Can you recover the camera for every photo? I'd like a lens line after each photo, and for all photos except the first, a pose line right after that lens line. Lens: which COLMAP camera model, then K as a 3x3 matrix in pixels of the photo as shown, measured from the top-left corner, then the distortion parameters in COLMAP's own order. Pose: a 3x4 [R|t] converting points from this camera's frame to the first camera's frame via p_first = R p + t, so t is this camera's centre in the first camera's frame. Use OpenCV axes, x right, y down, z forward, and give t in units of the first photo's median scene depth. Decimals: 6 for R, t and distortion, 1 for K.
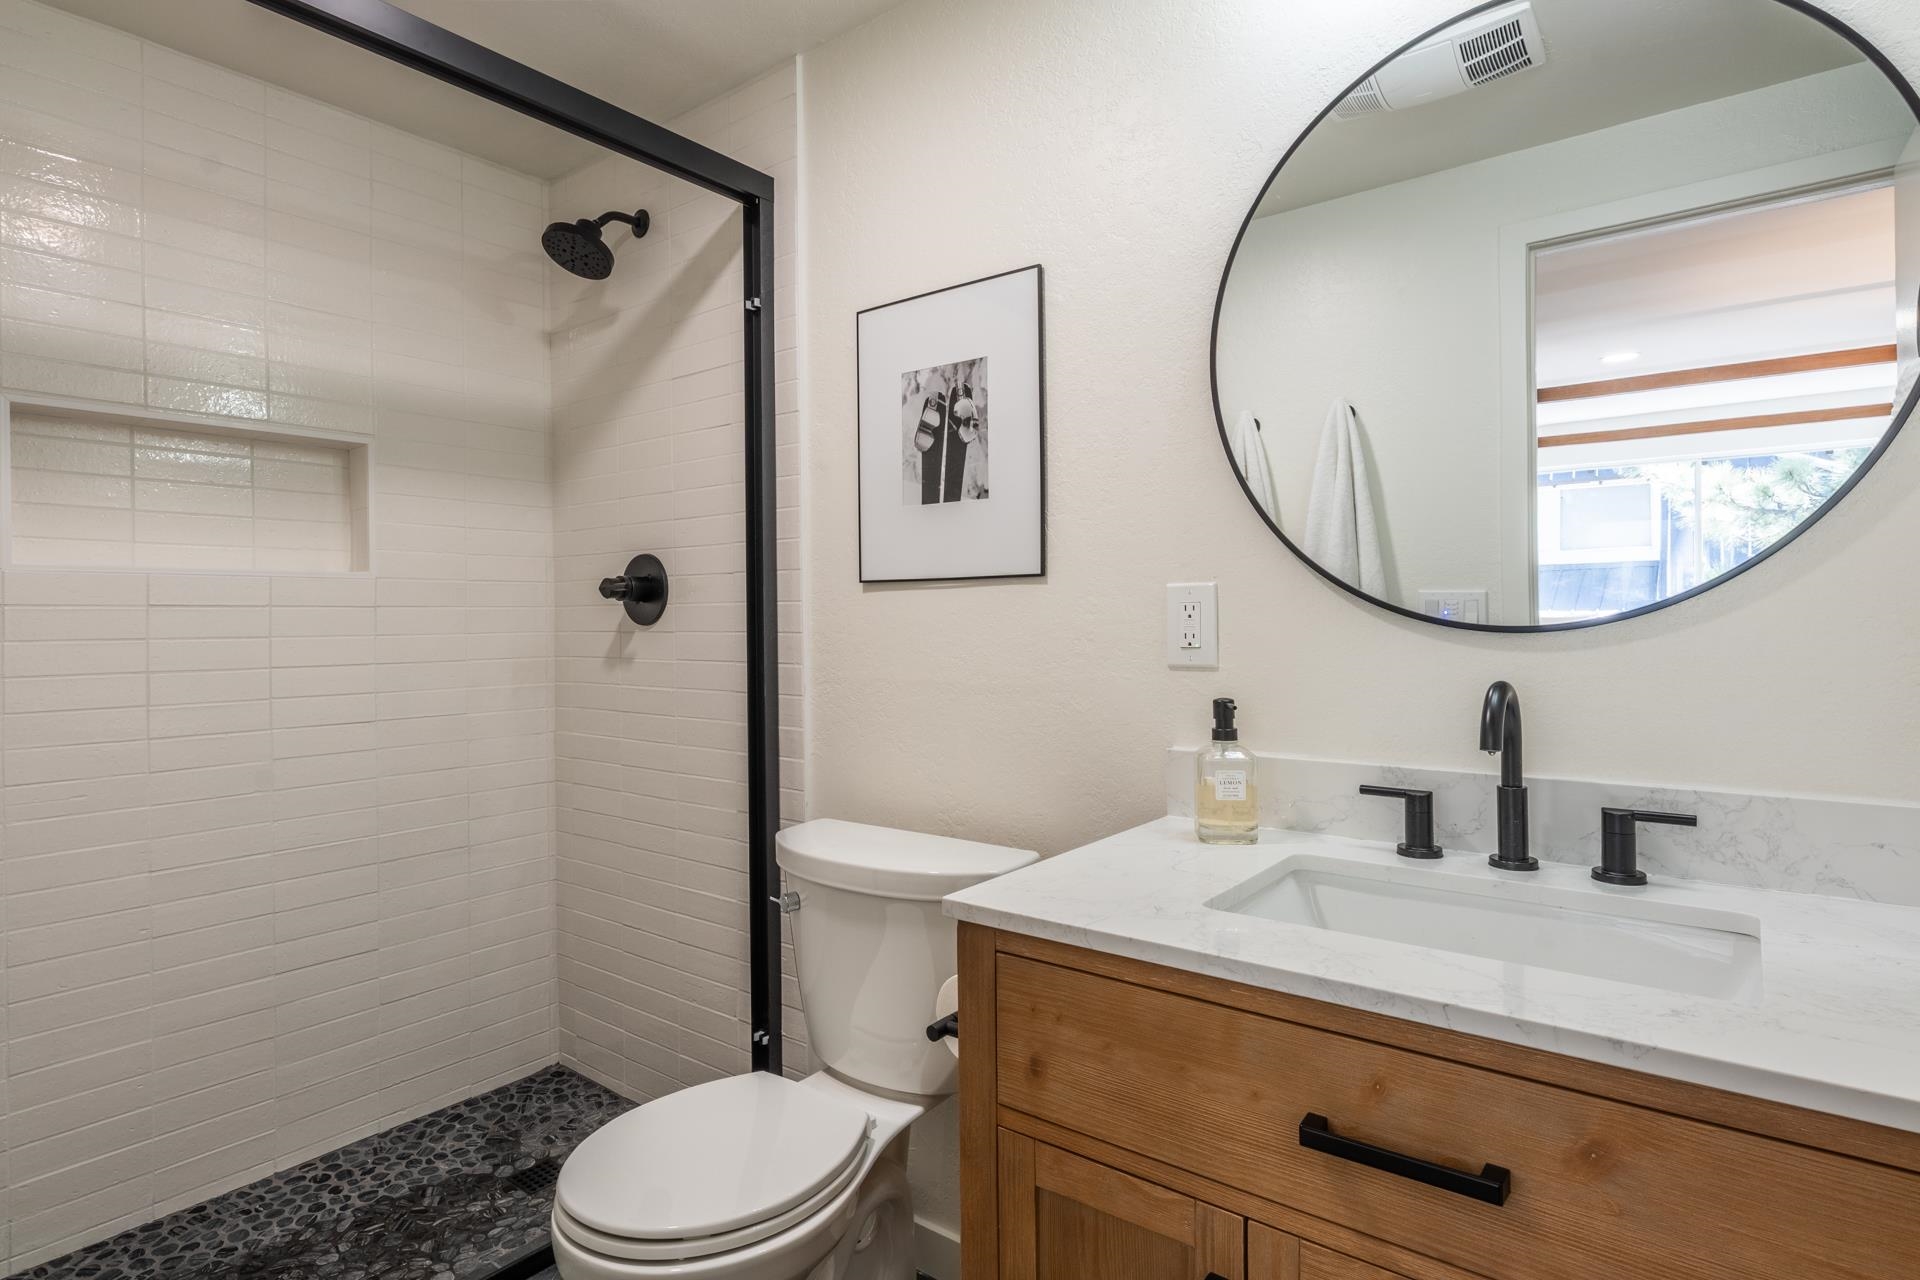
lens RADIAL K [[1005.4, 0, 959.3], [0, 1005.4, 632.2], [0, 0, 1]] dist [0.003178, -0.001360]
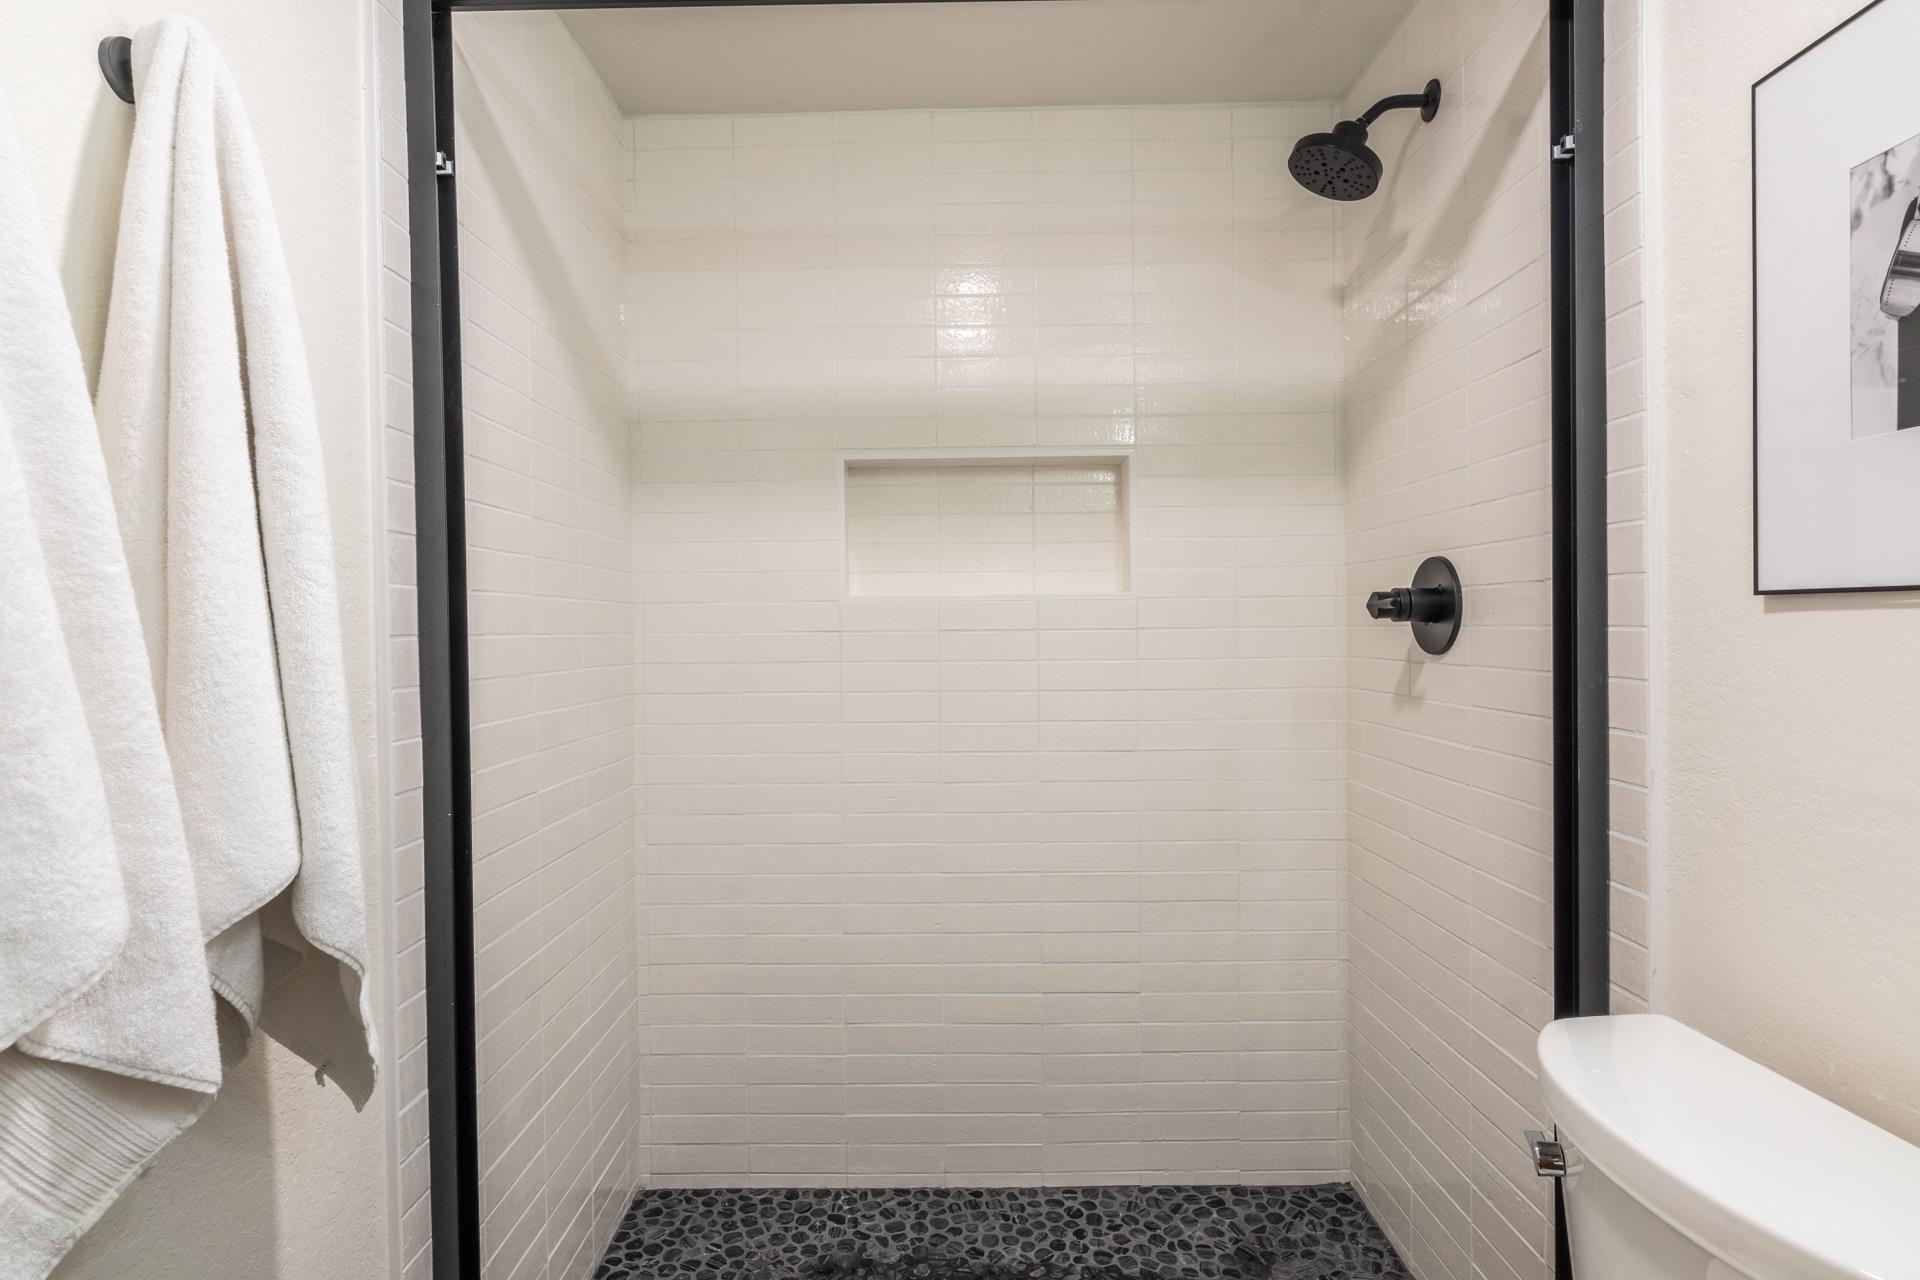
lens RADIAL K [[1005.4, 0, 953.4], [0, 1005.4, 644.6], [0, 0, 1]] dist [0.003178, -0.001360]
pose [[0.598707, 0.017877, -0.800769, 0.068270], [-0.007263, 0.999831, 0.016890, -0.025966], [0.800935, -0.004296, 0.598735, 0.307519]]
